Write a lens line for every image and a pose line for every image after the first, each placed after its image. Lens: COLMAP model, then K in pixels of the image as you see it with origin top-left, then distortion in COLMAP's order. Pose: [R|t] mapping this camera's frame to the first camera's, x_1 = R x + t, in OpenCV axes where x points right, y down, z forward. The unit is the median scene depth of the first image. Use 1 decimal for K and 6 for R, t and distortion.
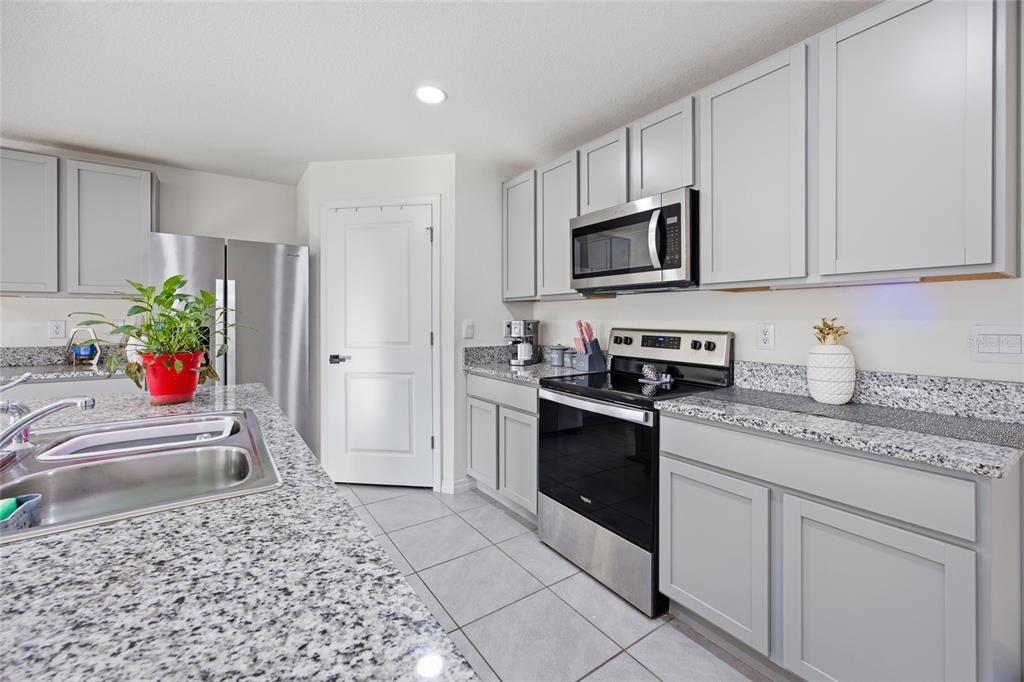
lens RADIAL K [[425.3, 0, 514.9], [0, 425.3, 322.9], [0, 0, 1]] dist [-0.027305, 0.015338]
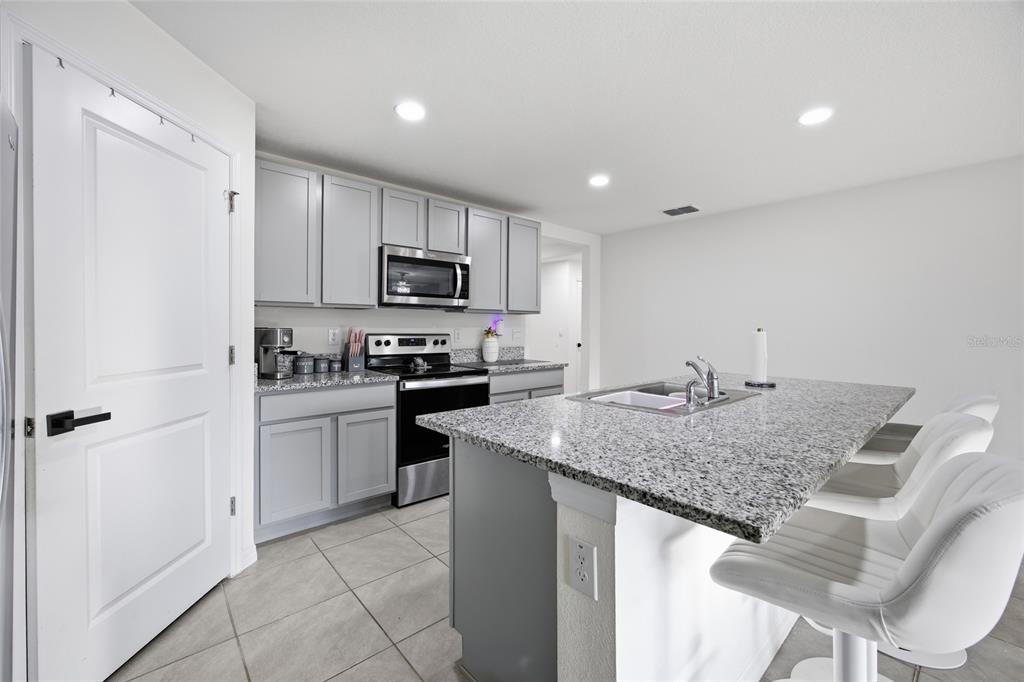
lens RADIAL K [[425.3, 0, 514.9], [0, 425.3, 322.9], [0, 0, 1]] dist [-0.027305, 0.015338]
pose [[-0.103896, 0.005443, 0.994573, -1.216699], [0.003333, 0.999981, -0.005124, -0.014653], [-0.994583, 0.002783, -0.103912, 0.804847]]
